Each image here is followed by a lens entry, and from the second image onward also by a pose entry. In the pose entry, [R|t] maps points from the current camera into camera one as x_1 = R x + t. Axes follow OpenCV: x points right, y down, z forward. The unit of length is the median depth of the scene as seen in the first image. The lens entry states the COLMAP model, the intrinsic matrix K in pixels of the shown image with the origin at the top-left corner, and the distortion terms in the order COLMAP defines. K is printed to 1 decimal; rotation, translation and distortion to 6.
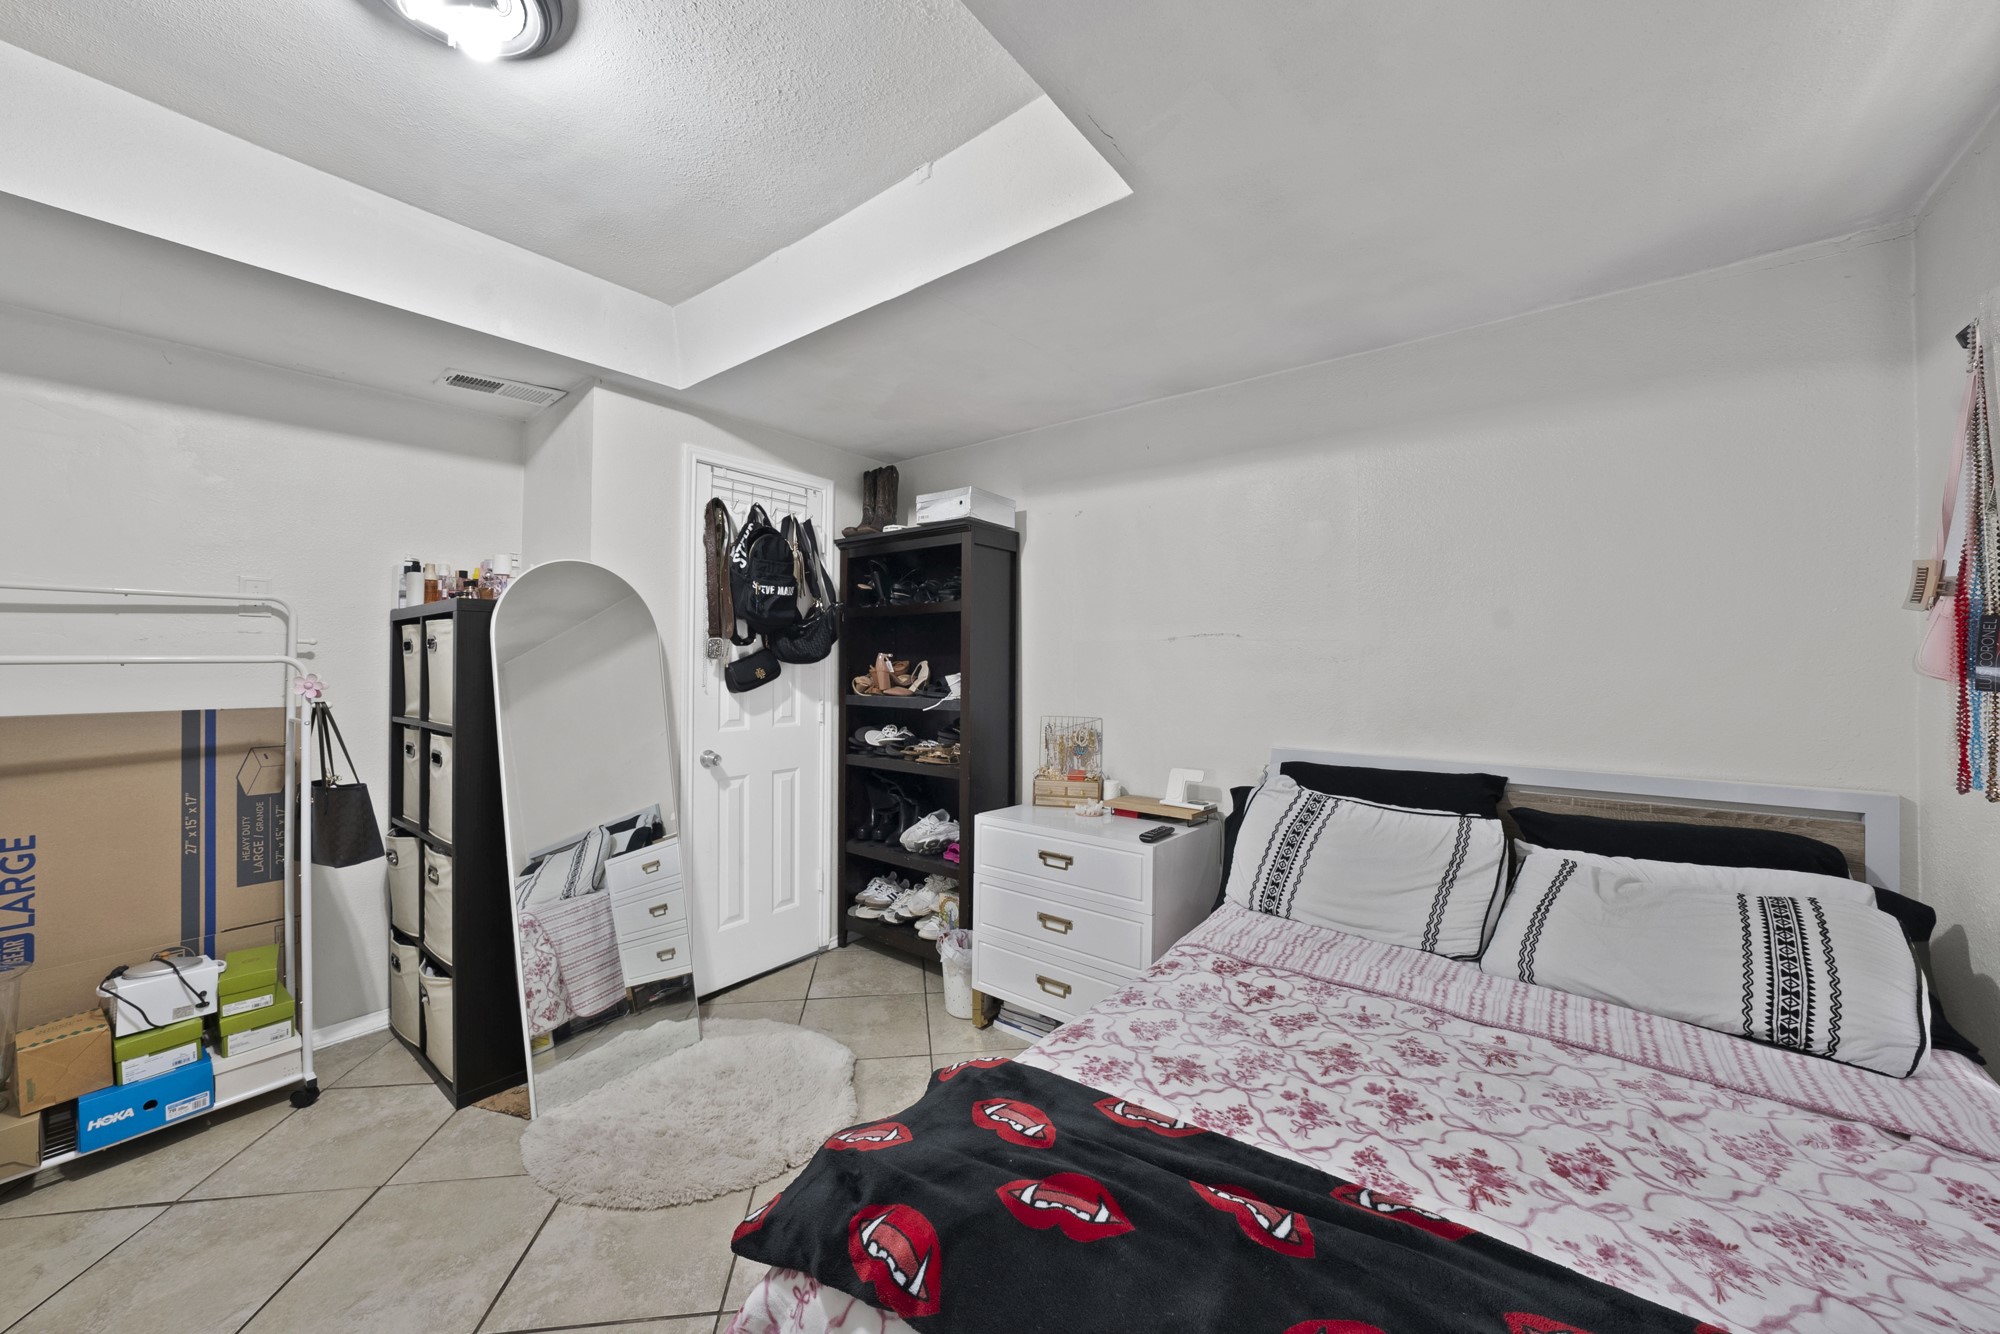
lens RADIAL K [[715.4, 0, 992.0], [0, 715.4, 661.3], [0, 0, 1]] dist [-0.032445, 0.005604]
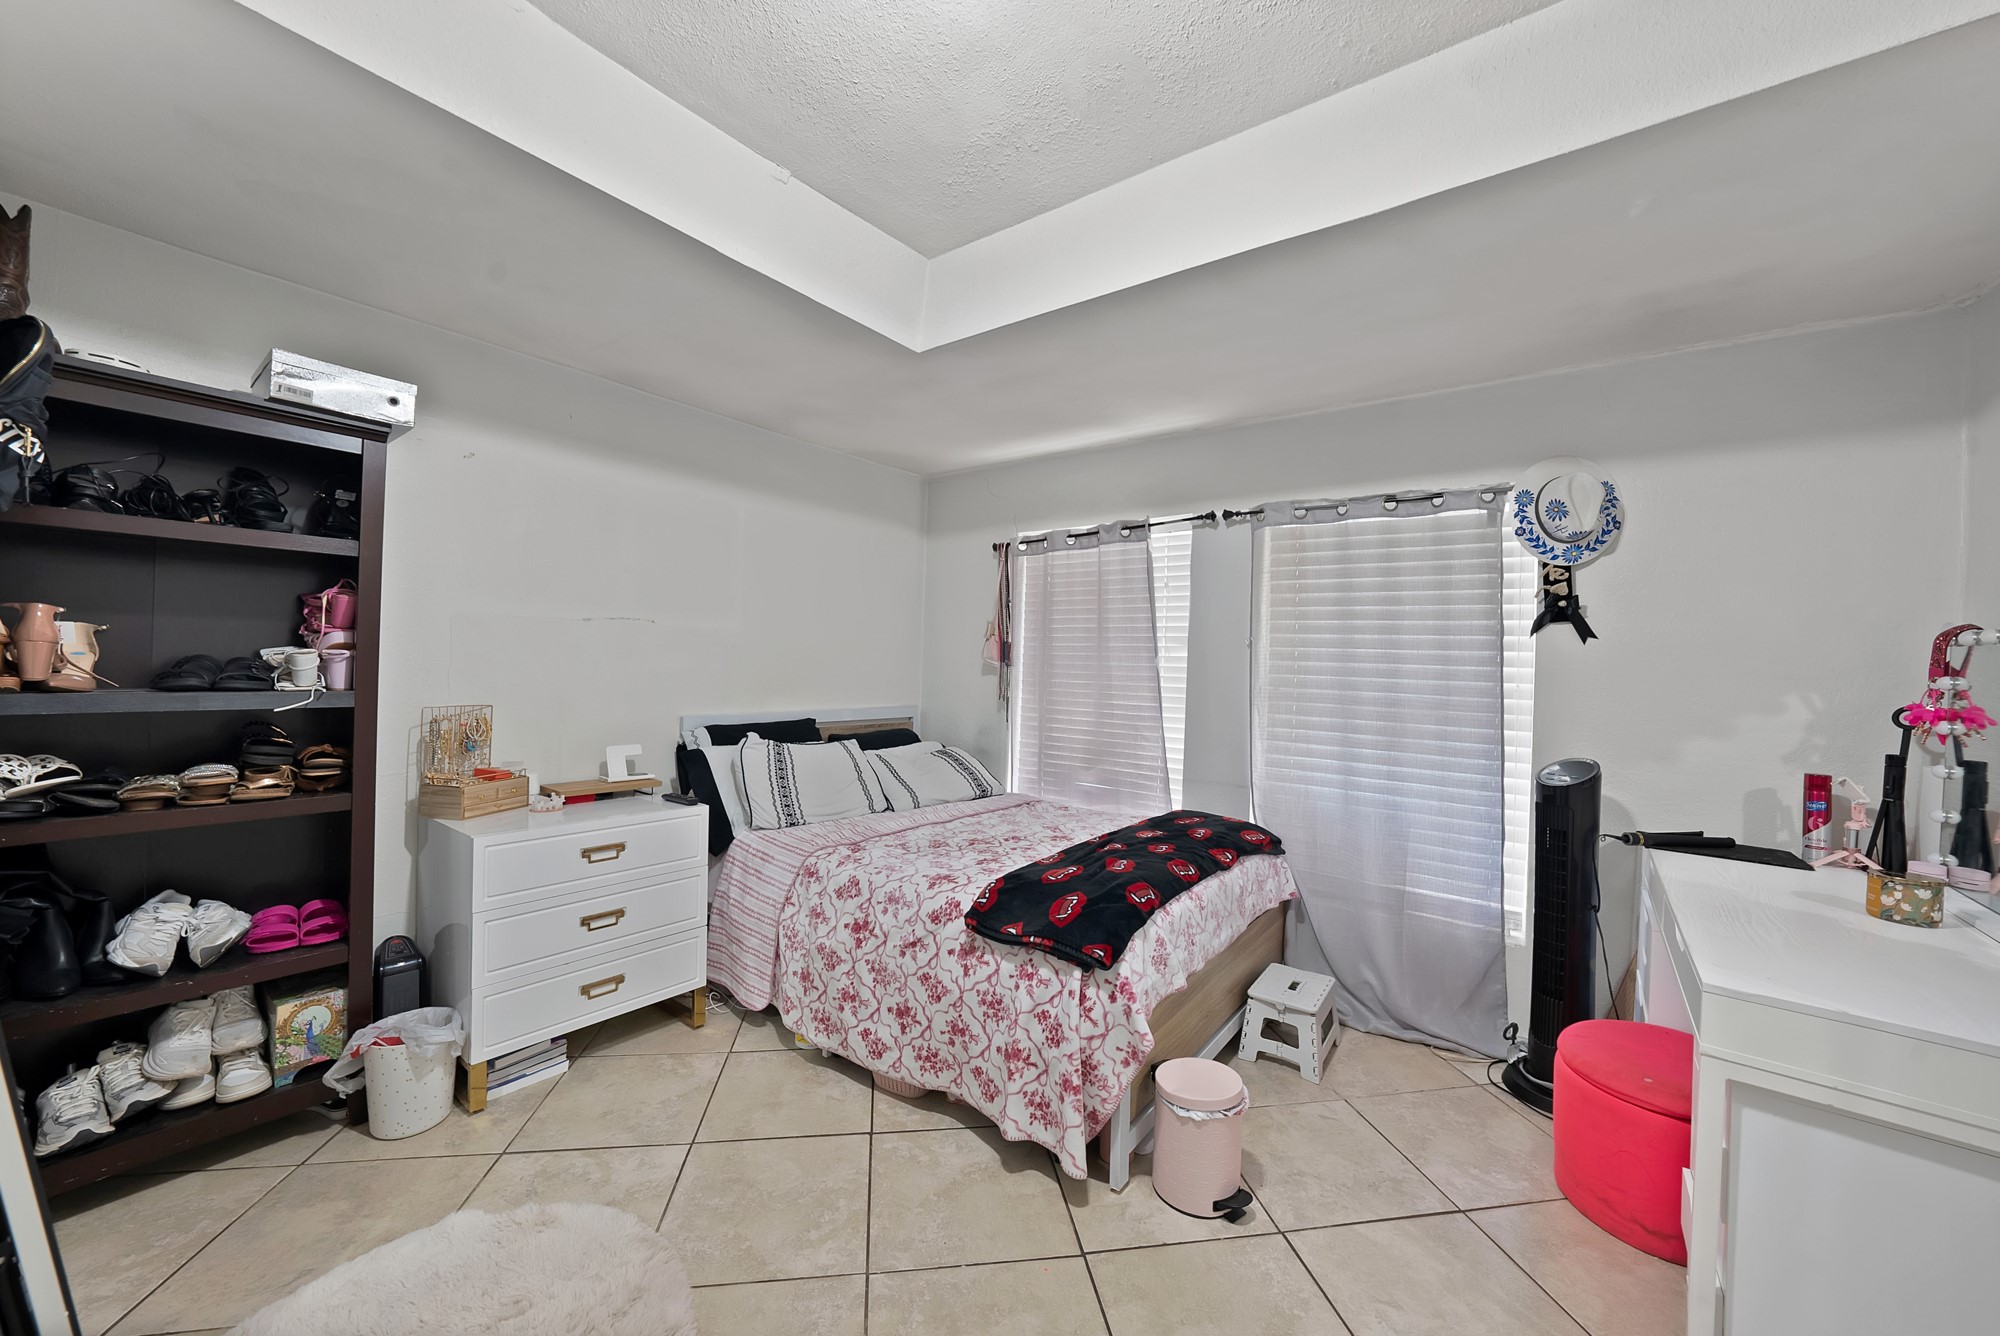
lens RADIAL K [[715.4, 0, 992.0], [0, 715.4, 662.3], [0, 0, 1]] dist [-0.032445, 0.005604]
pose [[-0.001825, -0.004233, 0.999989, -0.847920], [-0.031206, 0.999504, 0.004174, 0.007972], [-0.999511, -0.031198, -0.001956, 0.500412]]
